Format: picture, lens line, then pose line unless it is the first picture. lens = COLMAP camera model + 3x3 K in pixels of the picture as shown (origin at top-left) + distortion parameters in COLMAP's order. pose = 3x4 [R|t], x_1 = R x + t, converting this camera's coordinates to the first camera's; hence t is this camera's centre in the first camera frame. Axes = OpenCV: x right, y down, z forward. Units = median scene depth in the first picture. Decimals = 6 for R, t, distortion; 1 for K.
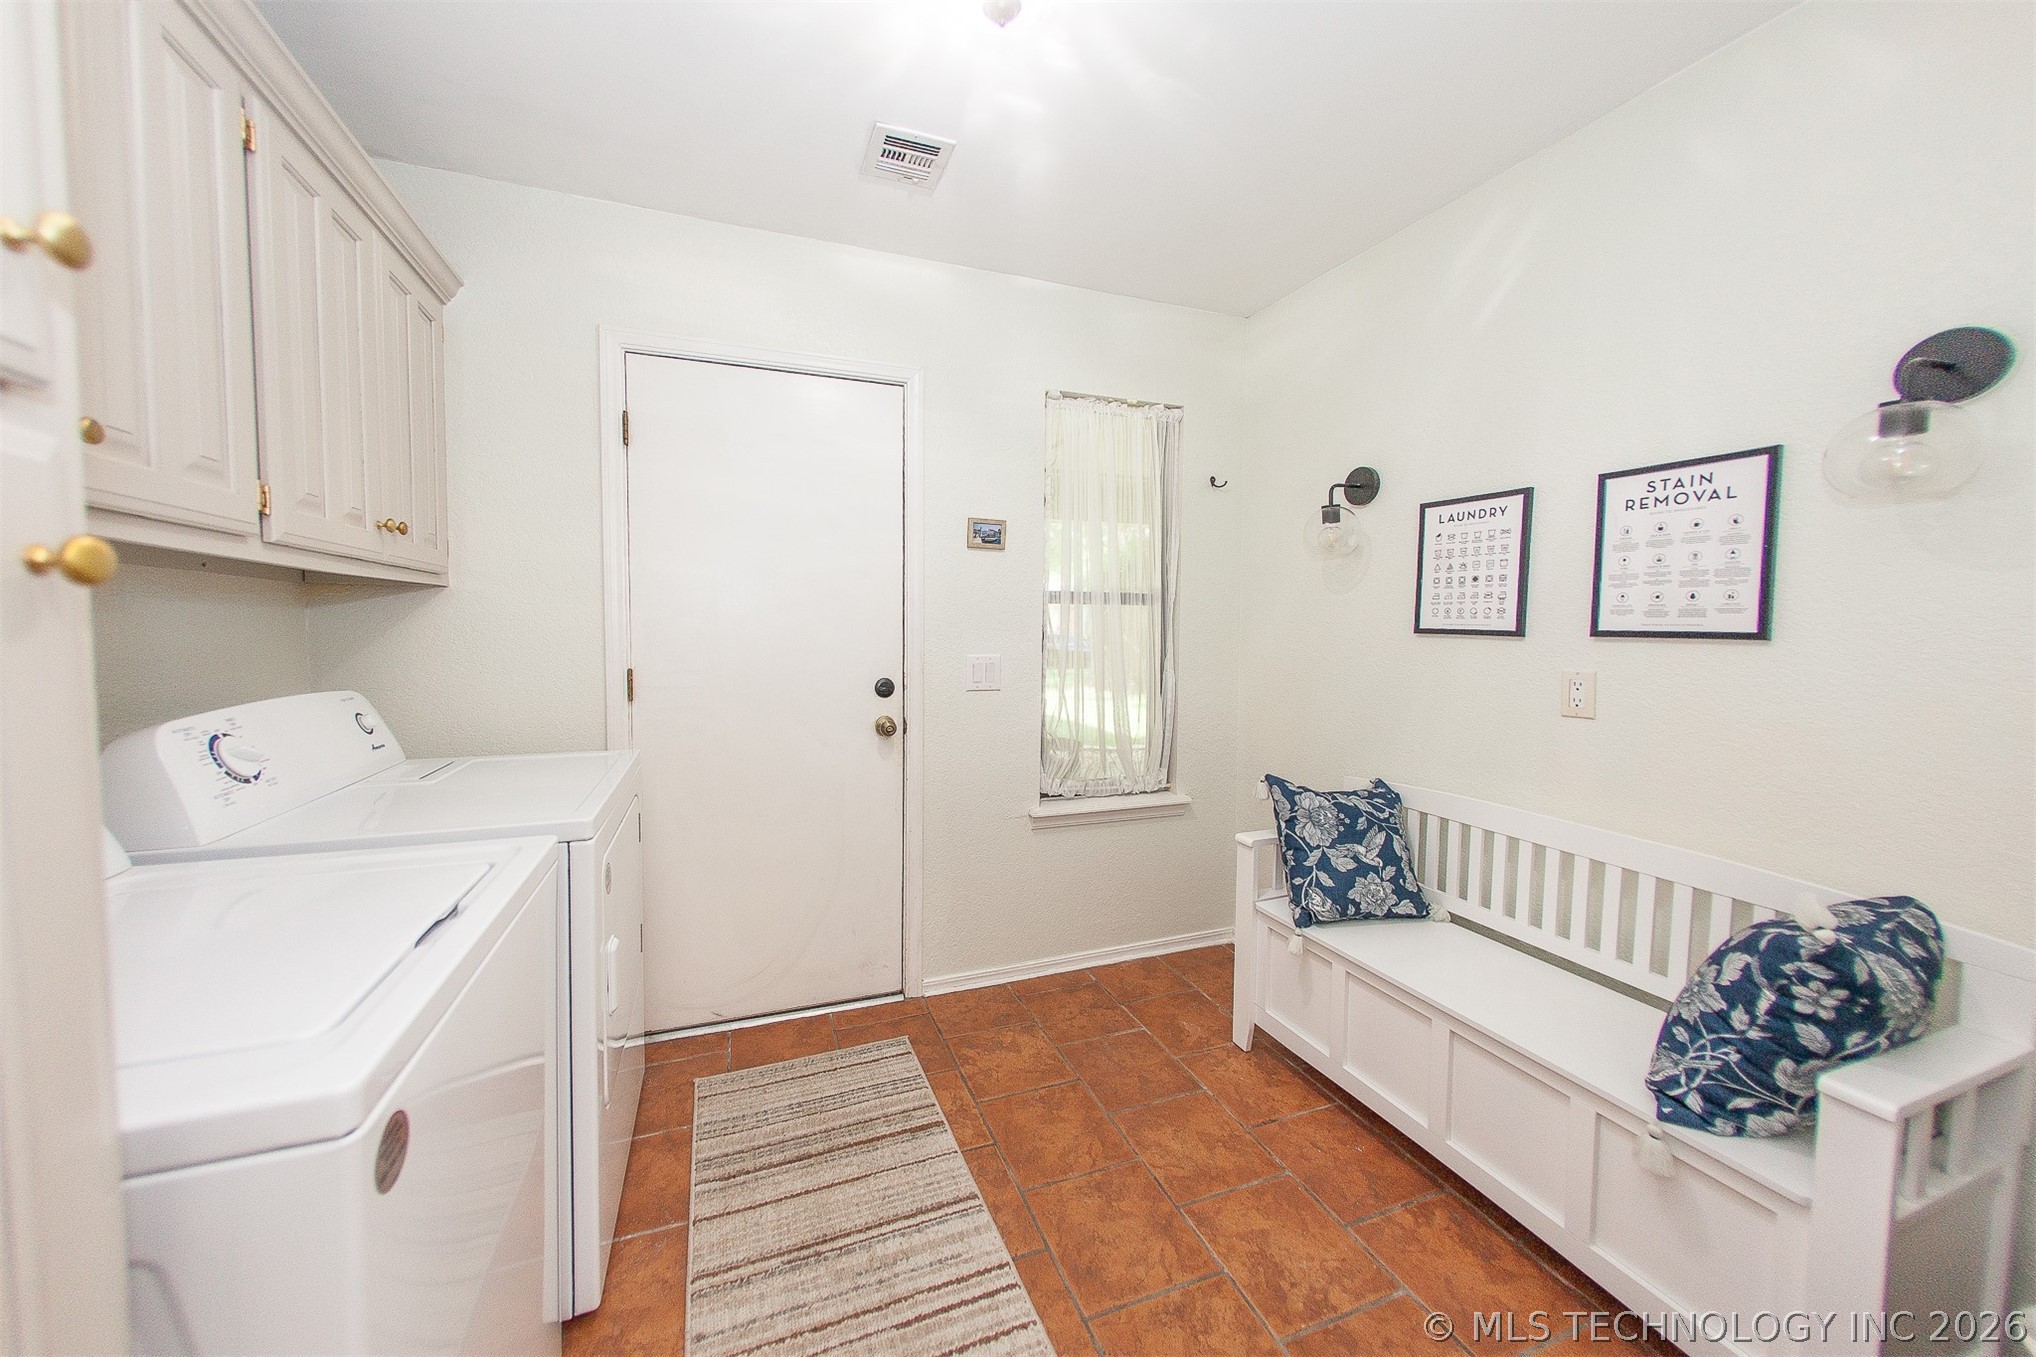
lens RADIAL K [[852.8, 0, 1018.0], [0, 852.8, 678.5], [0, 0, 1]] dist [0.001524, -0.000042]
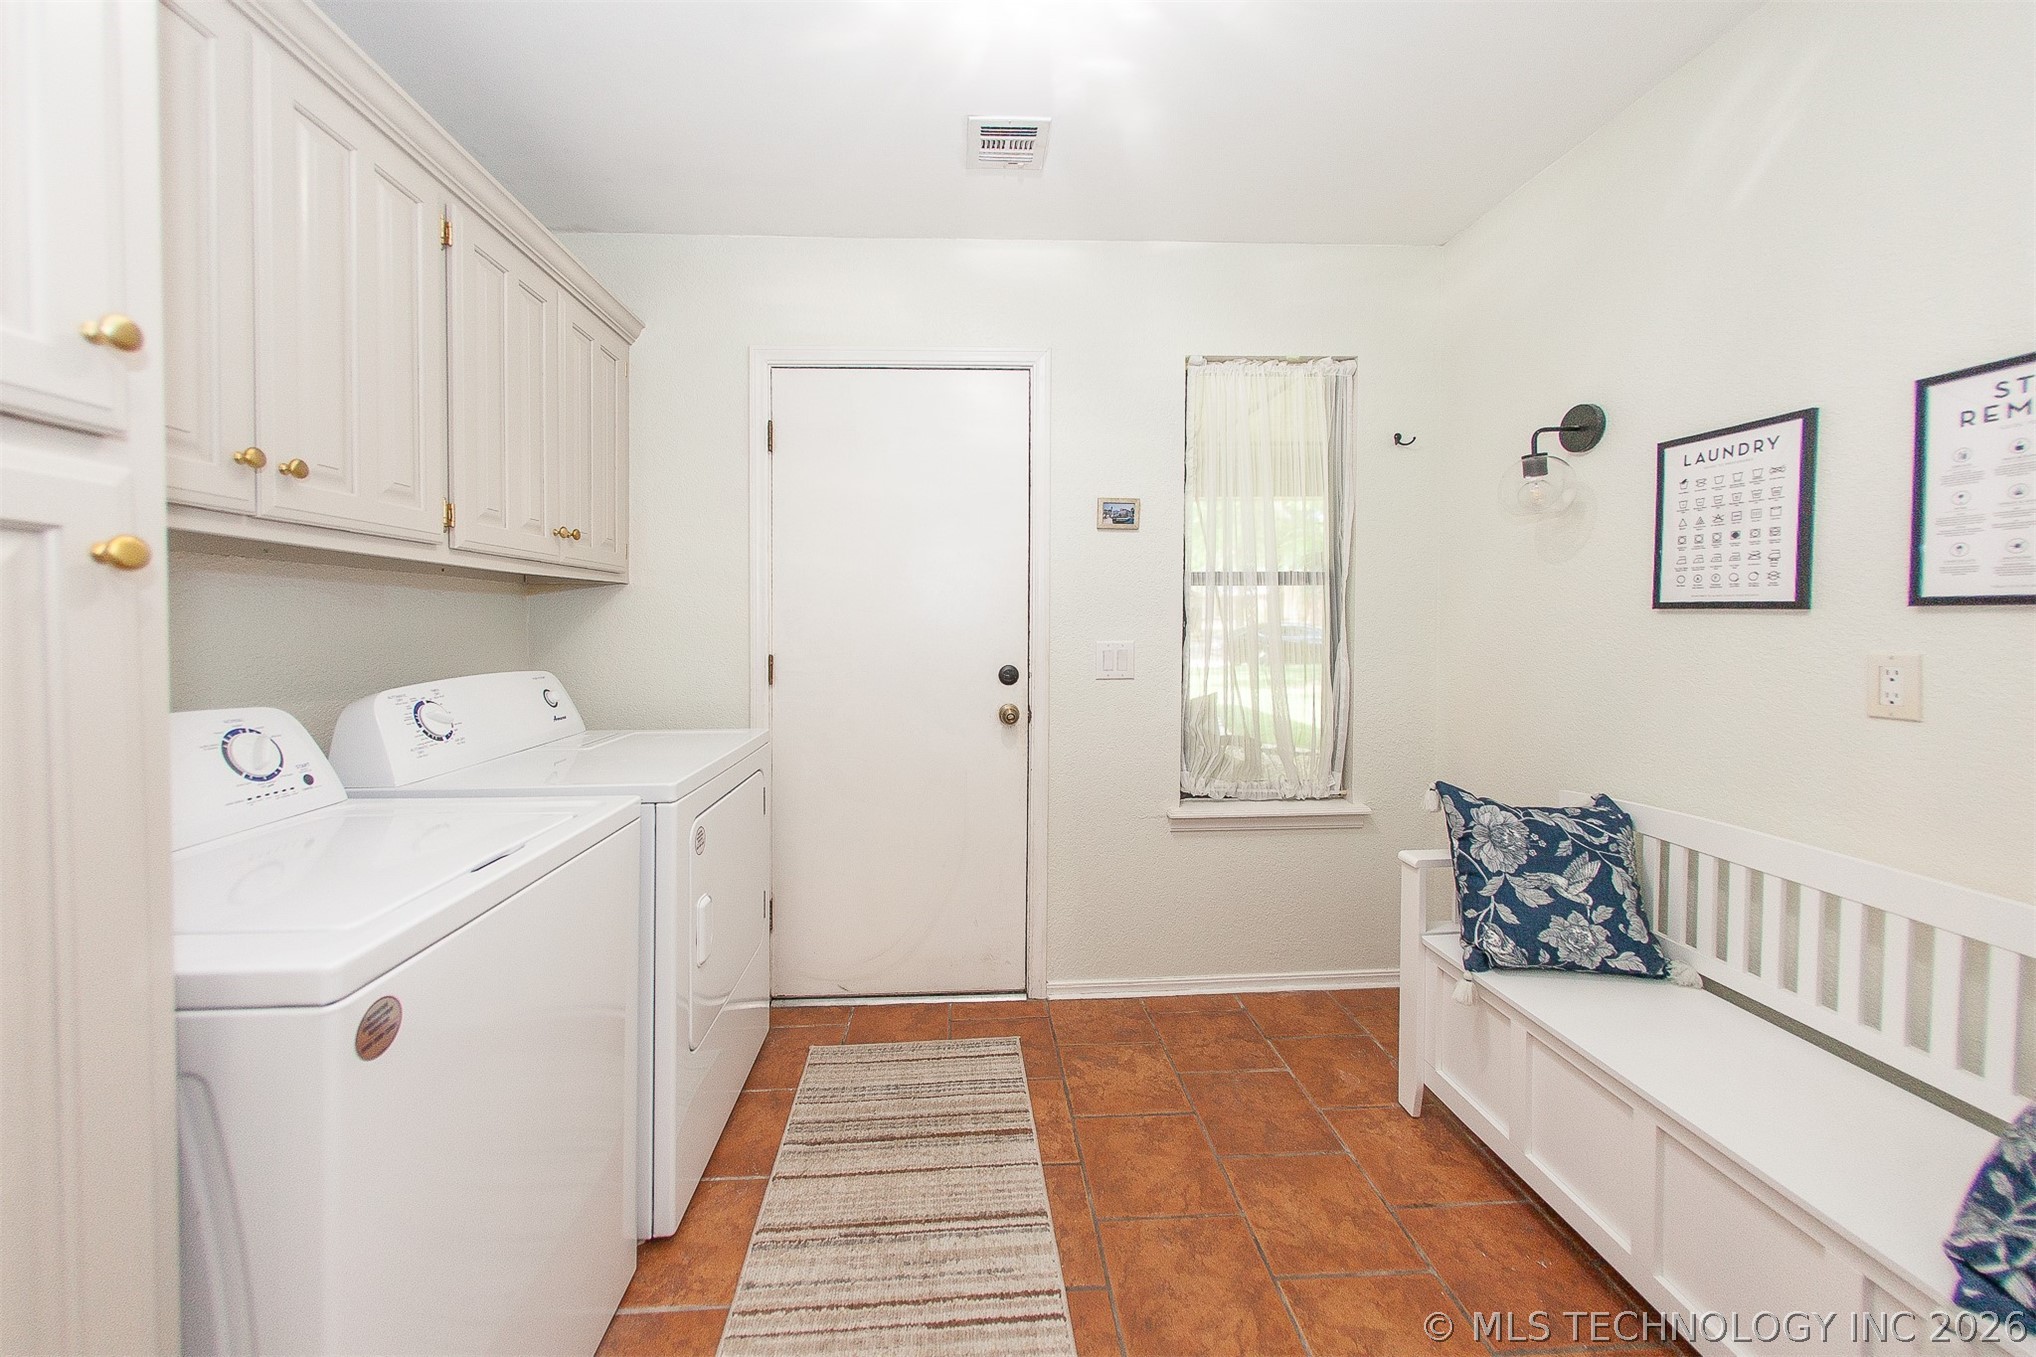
lens RADIAL K [[898.2, 0, 1017.8], [0, 898.2, 647.3], [0, 0, 1]] dist [0.001236, -0.000149]
pose [[0.937486, -0.006318, -0.347965, 0.244760], [-0.007227, 0.999266, -0.037616, 0.020248], [0.347948, 0.037779, 0.936752, 0.037288]]
